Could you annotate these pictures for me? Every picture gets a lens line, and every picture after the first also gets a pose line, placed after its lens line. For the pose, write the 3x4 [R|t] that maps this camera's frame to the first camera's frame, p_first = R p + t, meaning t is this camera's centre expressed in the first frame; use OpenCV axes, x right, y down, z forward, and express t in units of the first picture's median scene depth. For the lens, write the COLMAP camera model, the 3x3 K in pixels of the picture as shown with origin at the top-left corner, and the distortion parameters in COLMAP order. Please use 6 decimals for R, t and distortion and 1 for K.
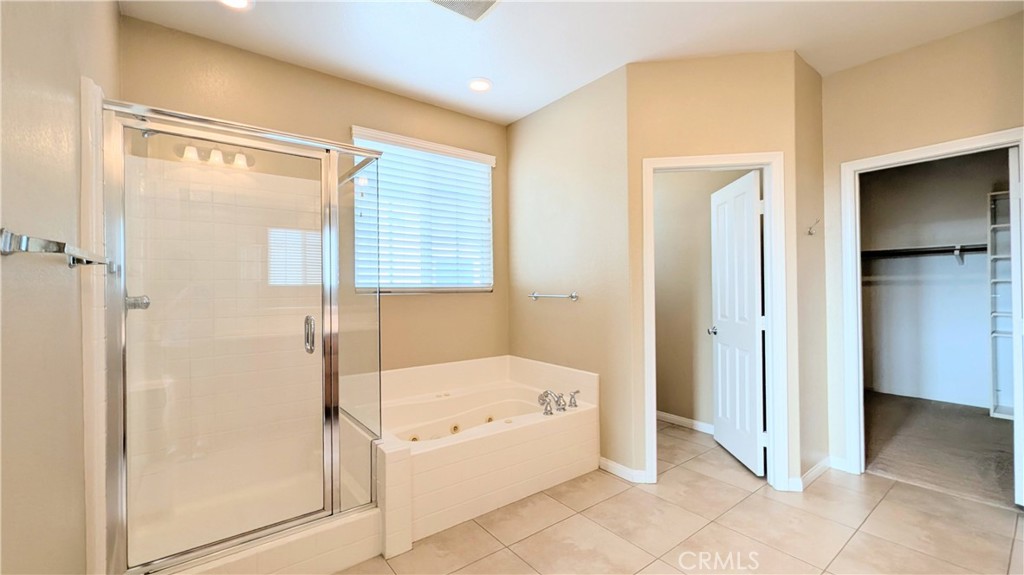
lens RADIAL K [[420.1, 0, 512.5], [0, 420.1, 288.4], [0, 0, 1]] dist [0.002635, 0.000880]
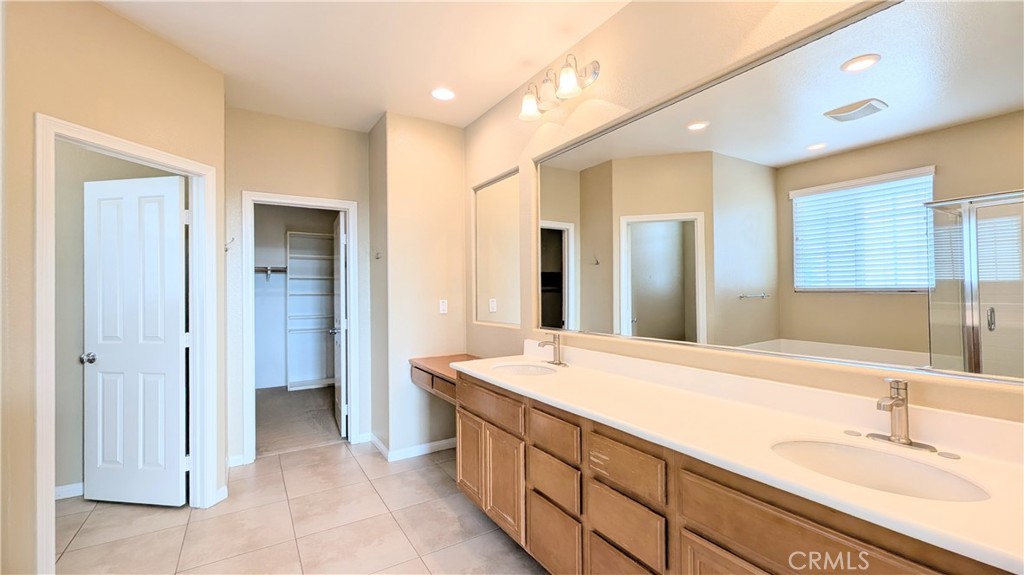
lens RADIAL K [[420.1, 0, 509.8], [0, 420.1, 285.2], [0, 0, 1]] dist [0.002635, 0.000880]
pose [[0.110536, 0.022118, 0.993626, -0.266620], [0.009311, 0.999685, -0.023288, -0.011444], [-0.993828, 0.011825, 0.110296, 0.173490]]
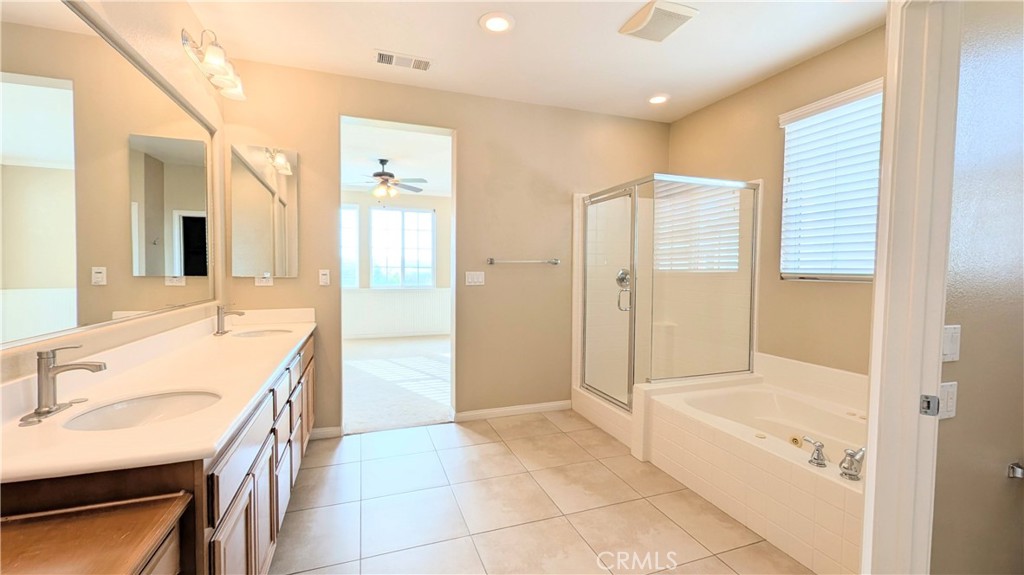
lens RADIAL K [[420.1, 0, 503.2], [0, 420.1, 288.6], [0, 0, 1]] dist [0.002635, 0.000880]
pose [[-0.318955, 0.047626, -0.946572, 0.880210], [-0.008147, 0.998562, 0.052988, -0.013435], [0.947735, 0.024613, -0.318109, 0.738398]]
